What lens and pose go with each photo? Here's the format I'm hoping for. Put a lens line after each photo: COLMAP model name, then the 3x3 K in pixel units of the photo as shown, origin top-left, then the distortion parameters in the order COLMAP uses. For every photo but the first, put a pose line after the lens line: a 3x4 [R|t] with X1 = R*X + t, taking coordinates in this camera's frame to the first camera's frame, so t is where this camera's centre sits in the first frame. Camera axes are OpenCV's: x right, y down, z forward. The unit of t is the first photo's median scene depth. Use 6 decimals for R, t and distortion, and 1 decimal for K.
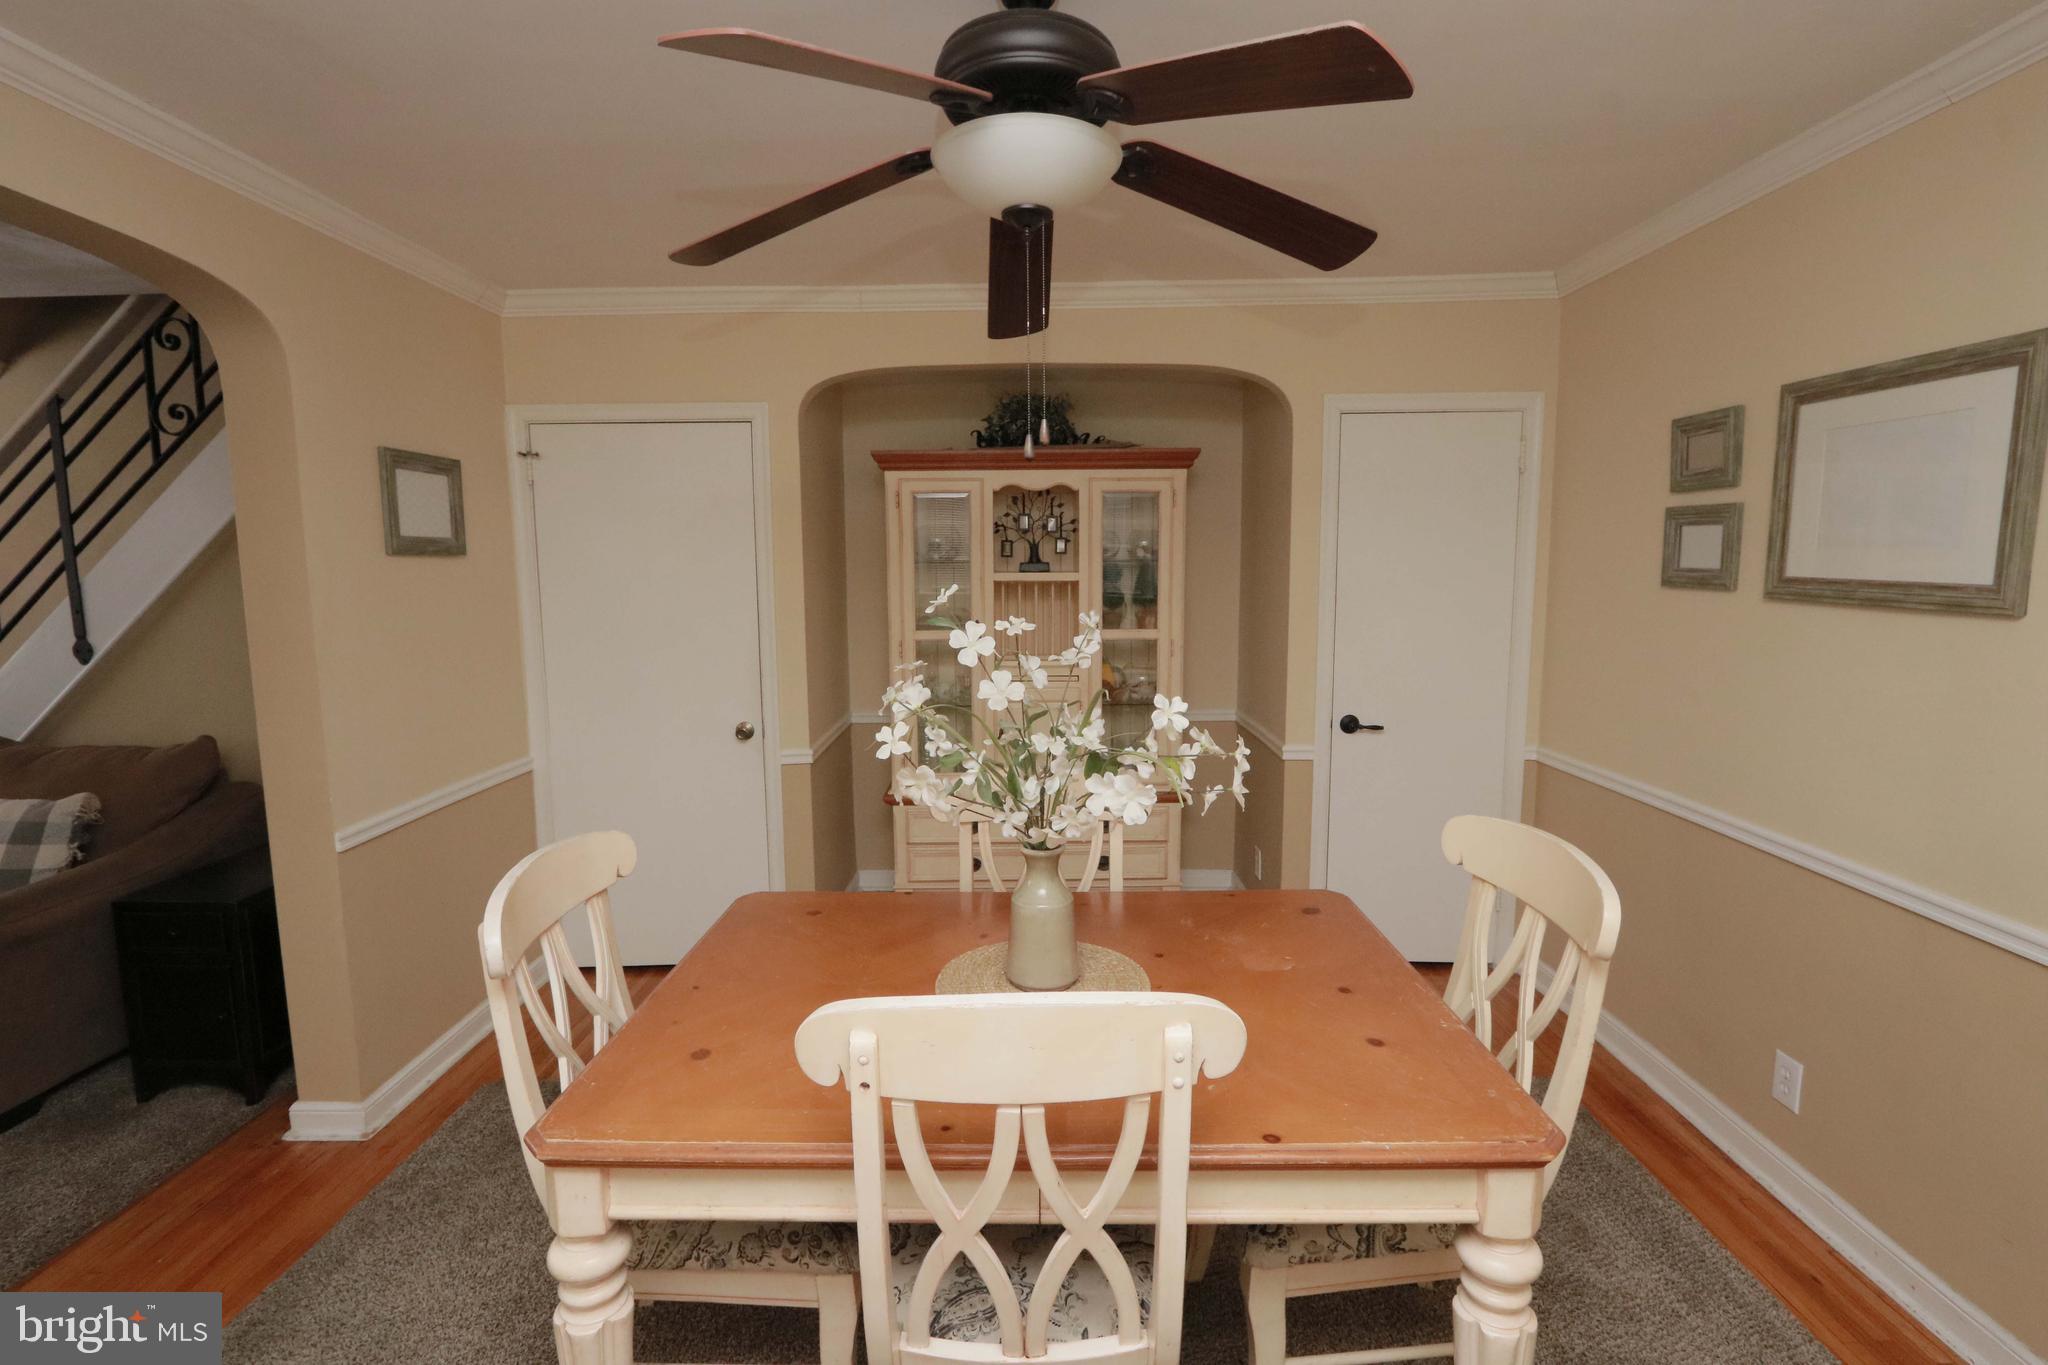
lens RADIAL K [[942.4, 0, 1029.0], [0, 942.4, 679.1], [0, 0, 1]] dist [-0.022424, 0.004569]
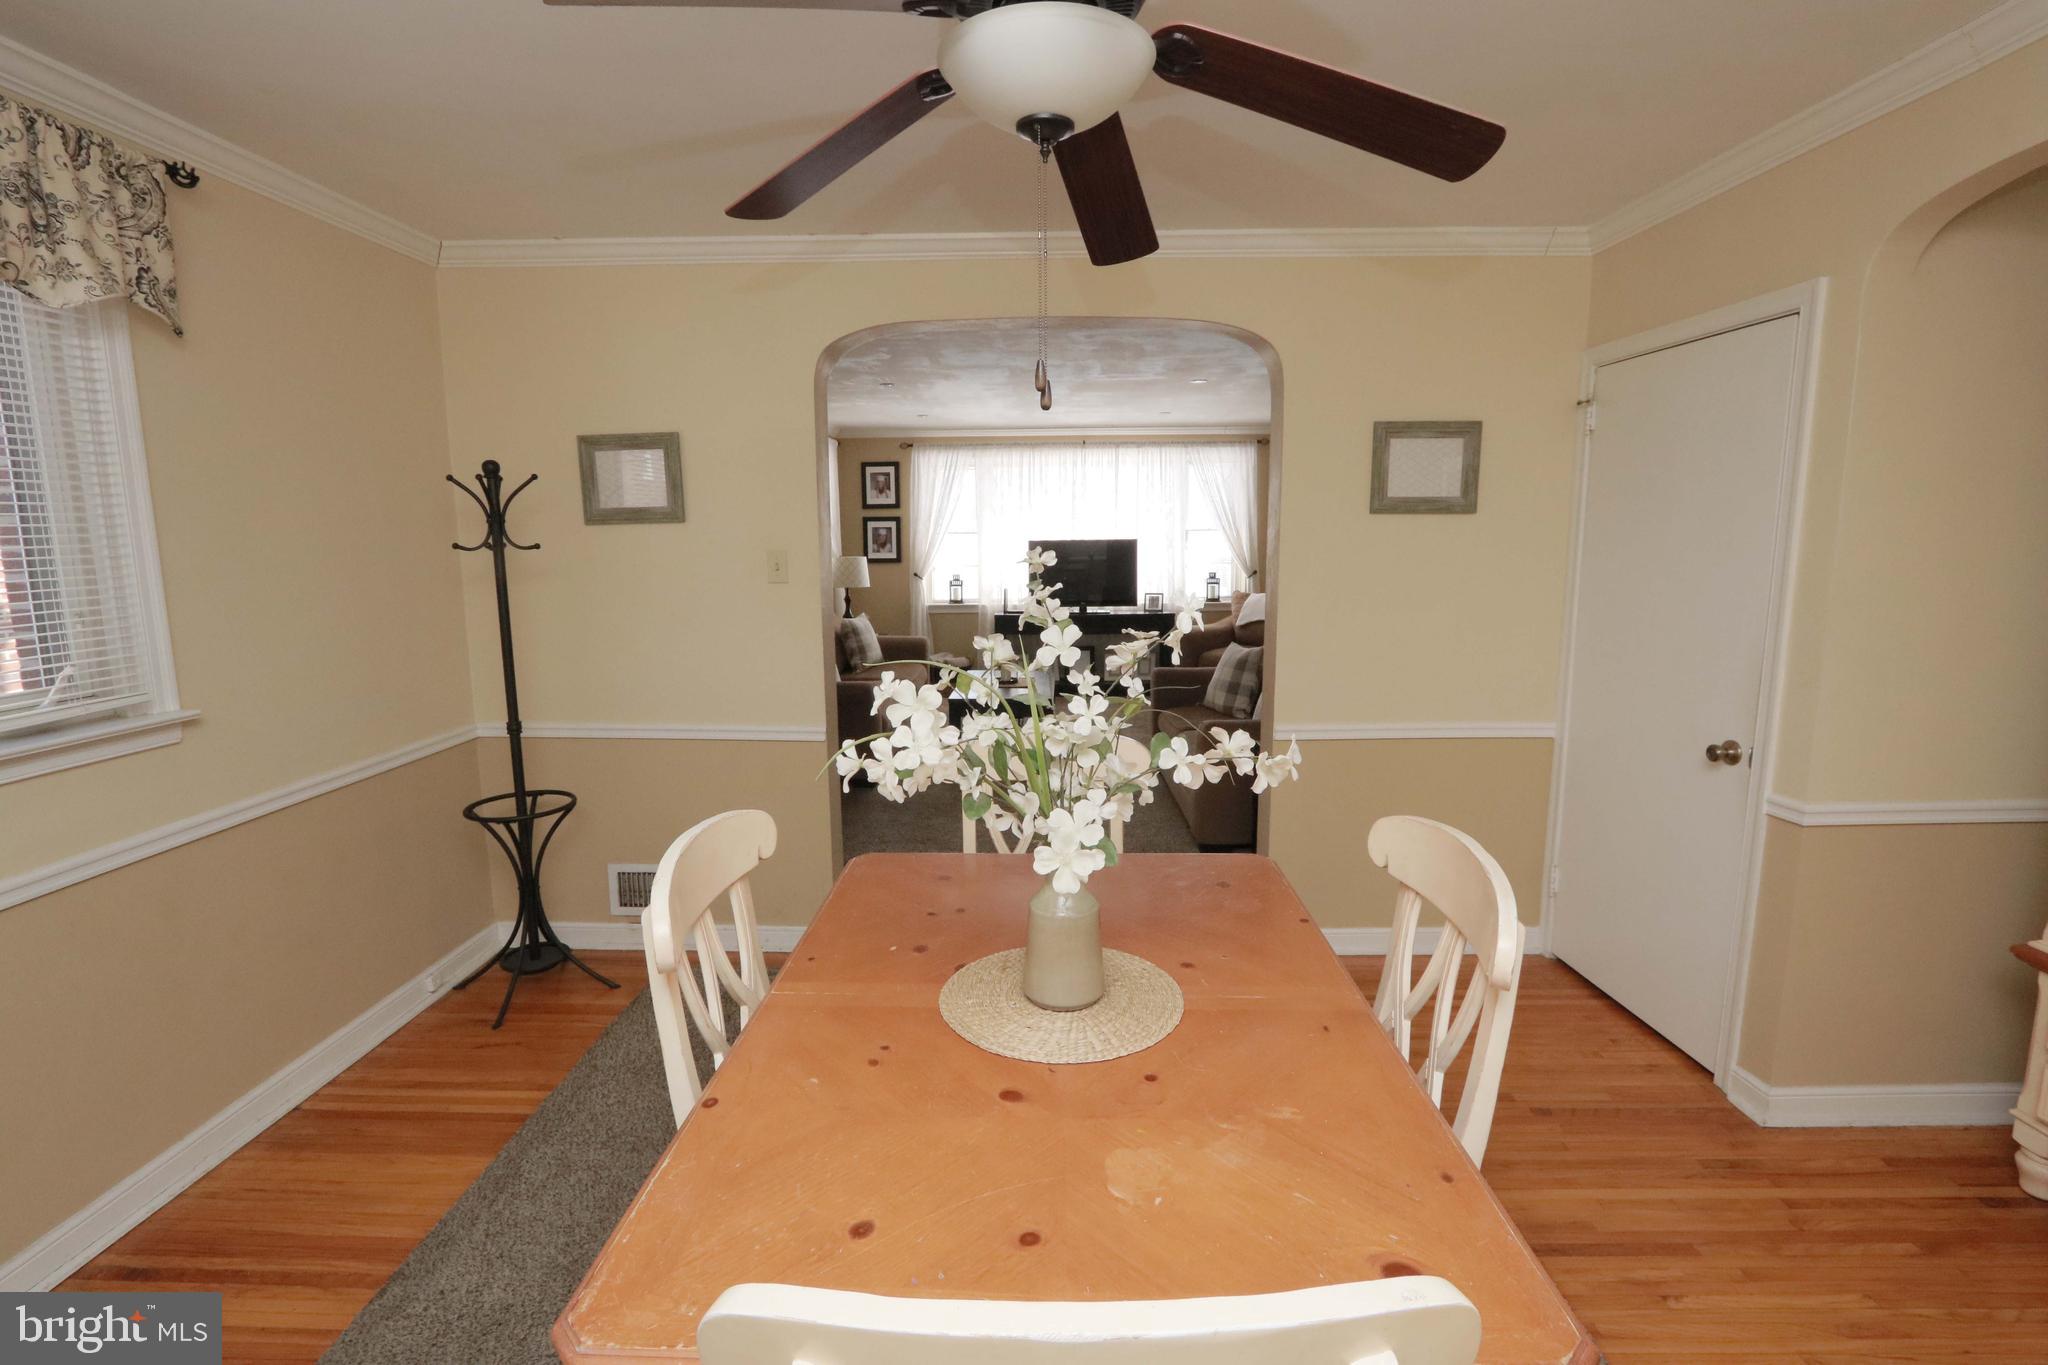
lens RADIAL K [[942.4, 0, 1023.4], [0, 942.4, 673.3], [0, 0, 1]] dist [-0.022424, 0.004569]
pose [[-0.019694, 0.157341, -0.987348, 0.505405], [-0.116836, 0.980411, 0.158566, -0.067894], [0.992956, 0.118481, -0.000926, 0.555446]]
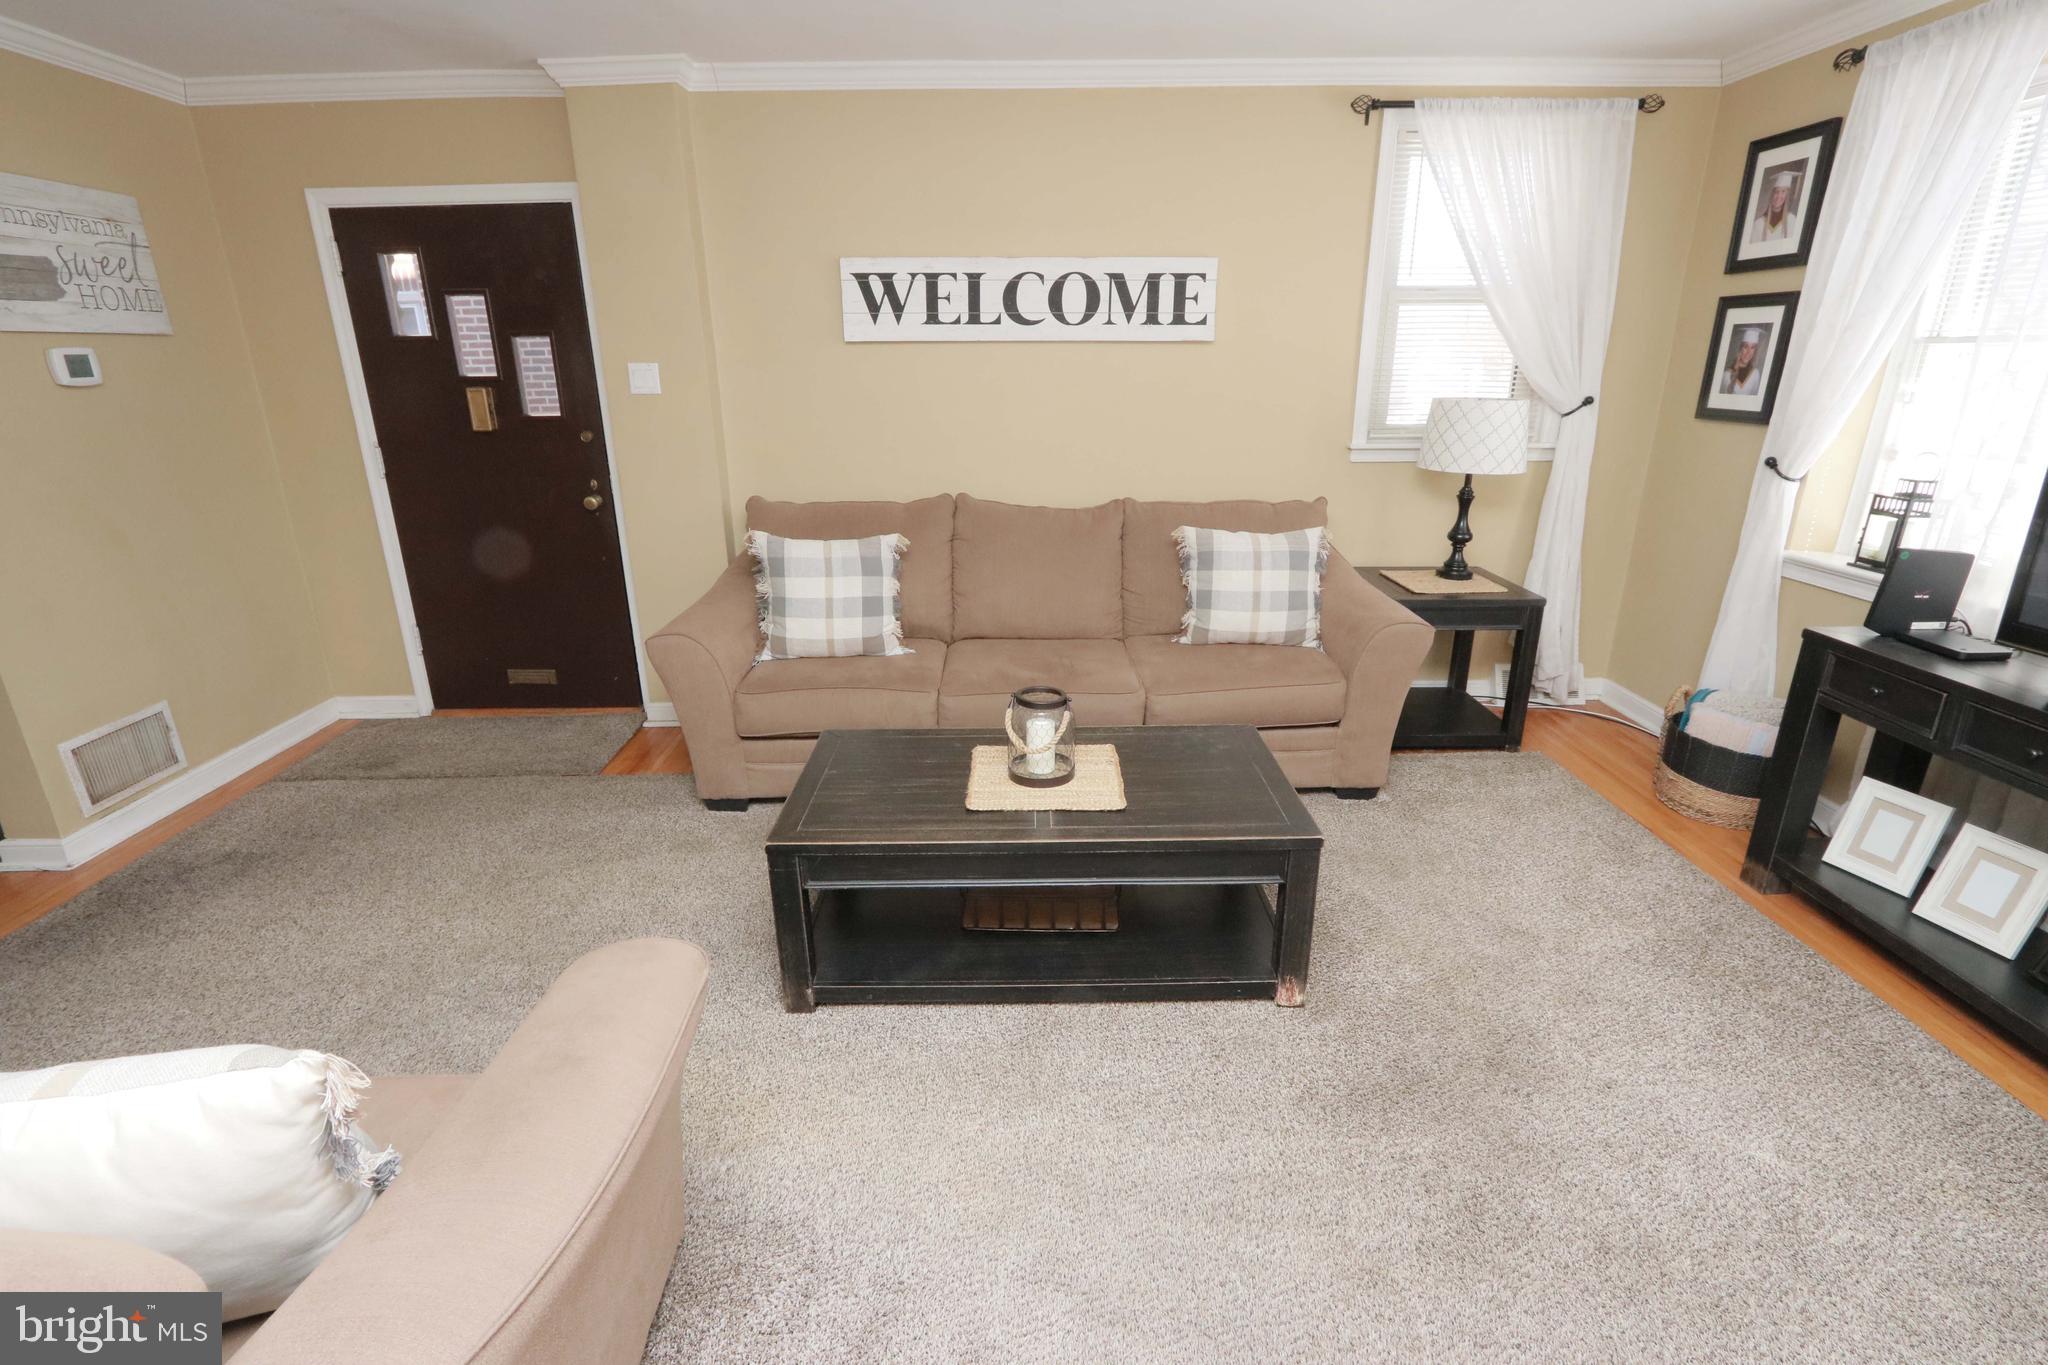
lens RADIAL K [[942.4, 0, 1024.2], [0, 942.4, 670.6], [0, 0, 1]] dist [-0.022424, 0.004569]
pose [[-0.999390, 0.028455, -0.020243, -1.777522], [0.016919, 0.901648, 0.432139, -0.118648], [0.030549, 0.431533, -0.901580, 1.237053]]
